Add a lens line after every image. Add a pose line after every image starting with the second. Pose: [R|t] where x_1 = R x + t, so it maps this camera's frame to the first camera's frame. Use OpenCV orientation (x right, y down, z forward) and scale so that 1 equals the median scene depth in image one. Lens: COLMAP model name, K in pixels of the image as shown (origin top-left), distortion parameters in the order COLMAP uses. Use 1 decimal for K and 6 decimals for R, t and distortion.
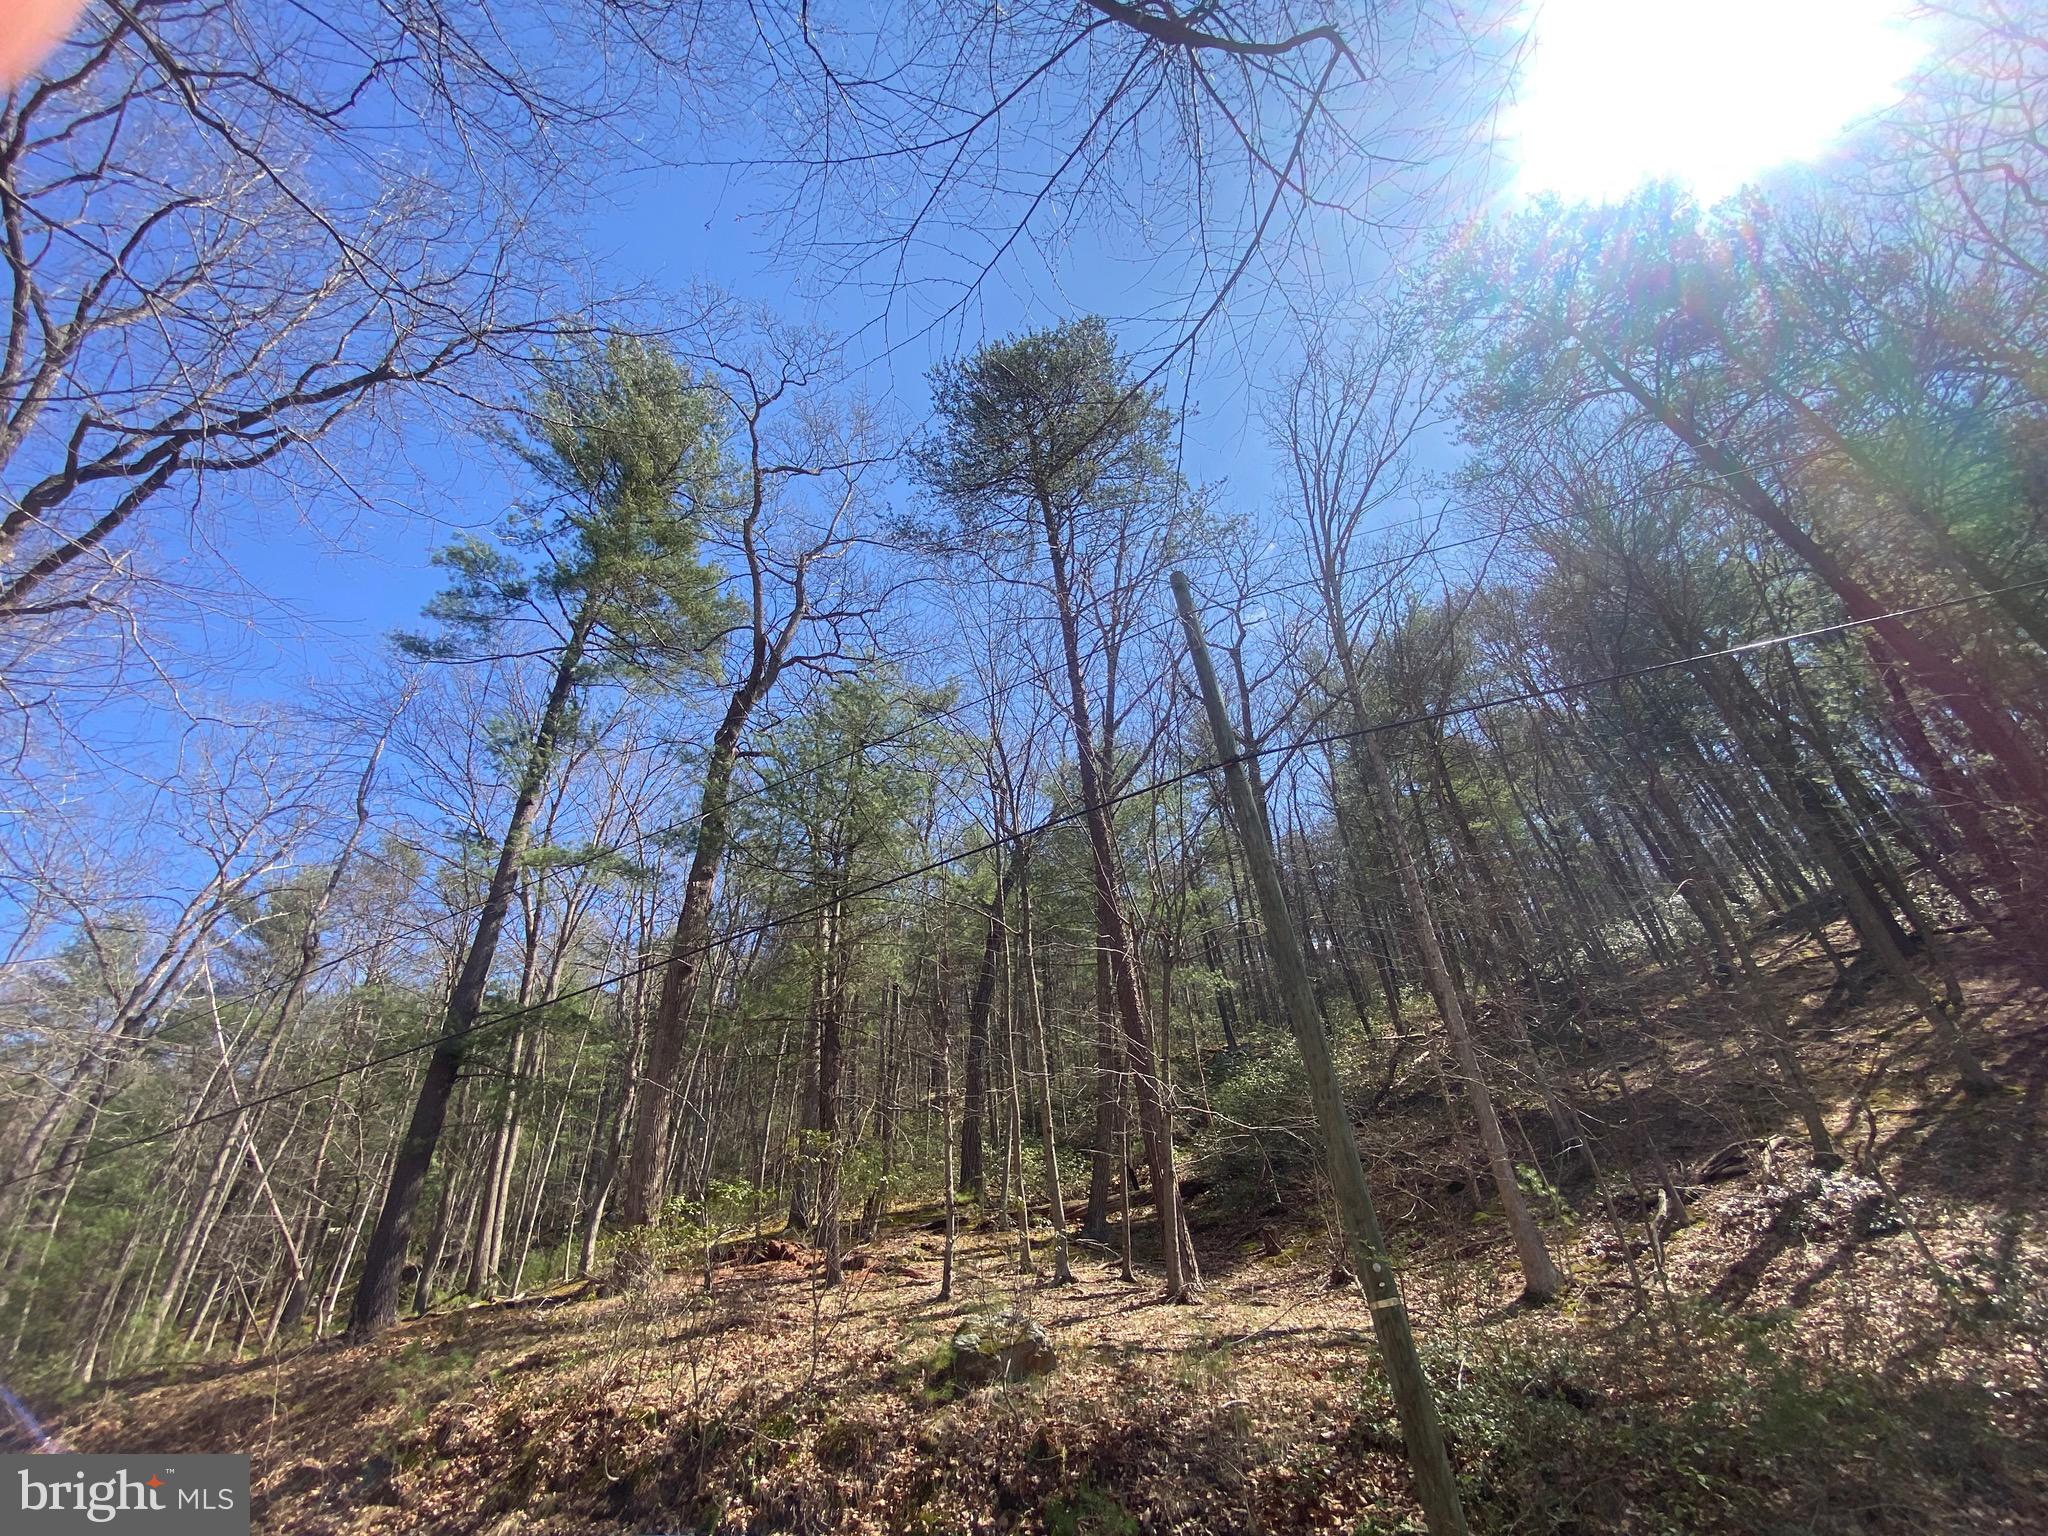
lens RADIAL K [[838.4, 0, 1026.5], [0, 838.4, 764.7], [0, 0, 1]] dist [0.012910, -0.018246]
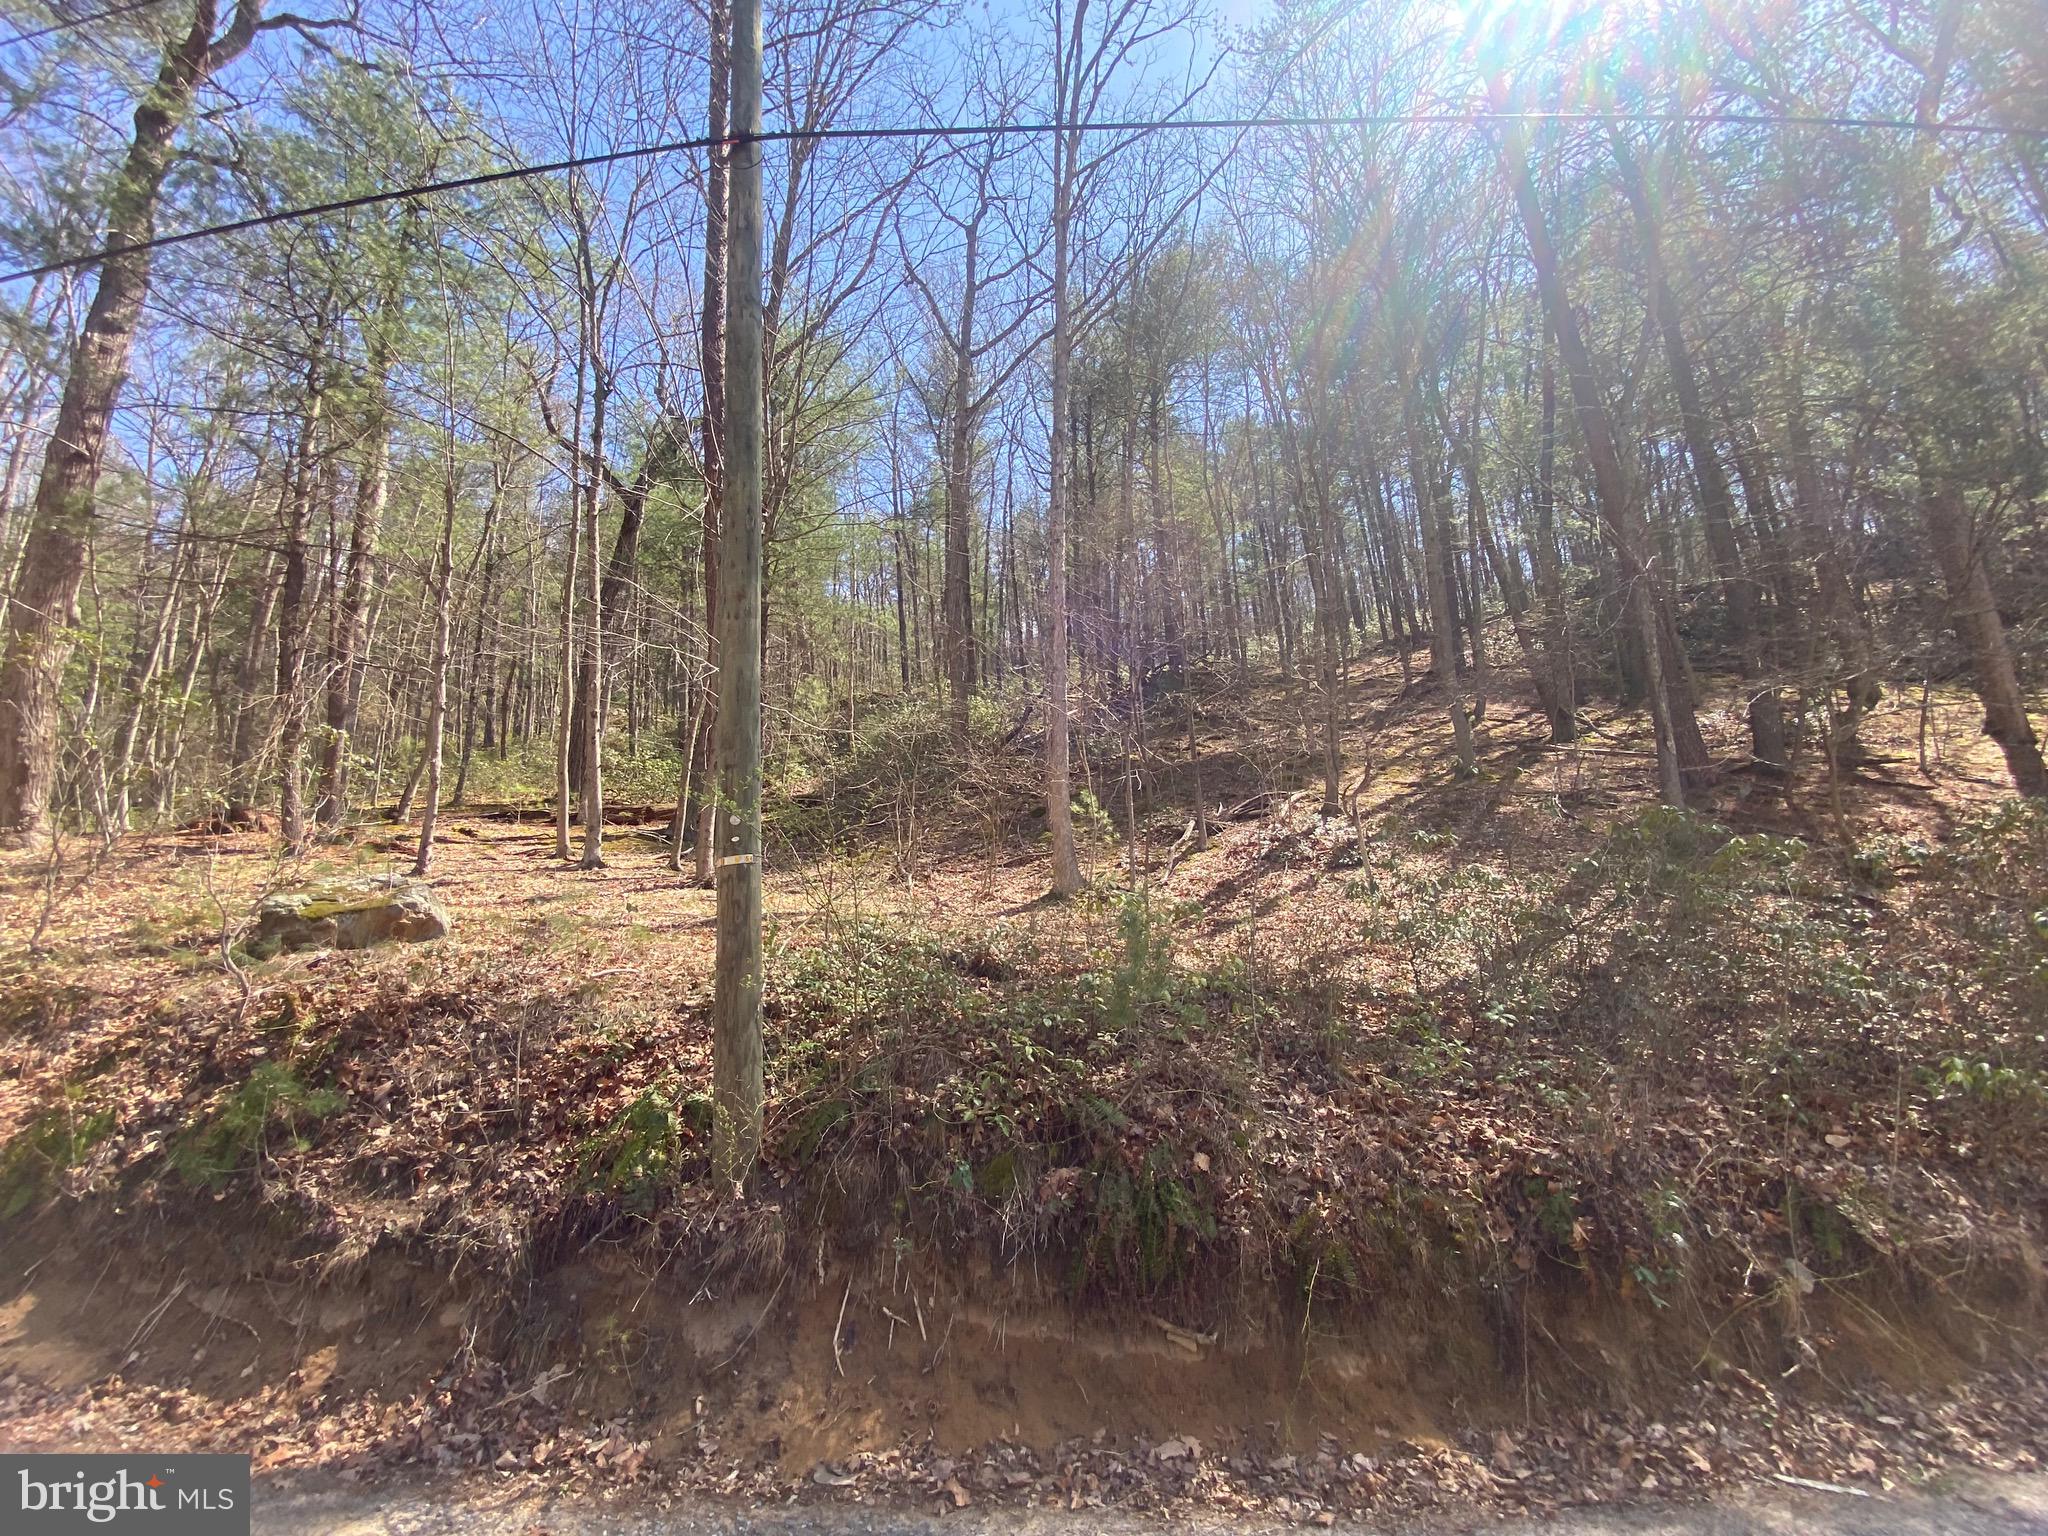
lens RADIAL K [[849.2, 0, 1022.3], [0, 849.2, 753.2], [0, 0, 1]] dist [0.014896, -0.018452]
pose [[0.939278, 0.093301, 0.330231, 0.181825], [-0.210650, 0.916446, 0.340225, 0.101119], [-0.270895, -0.389129, 0.880451, 0.121978]]
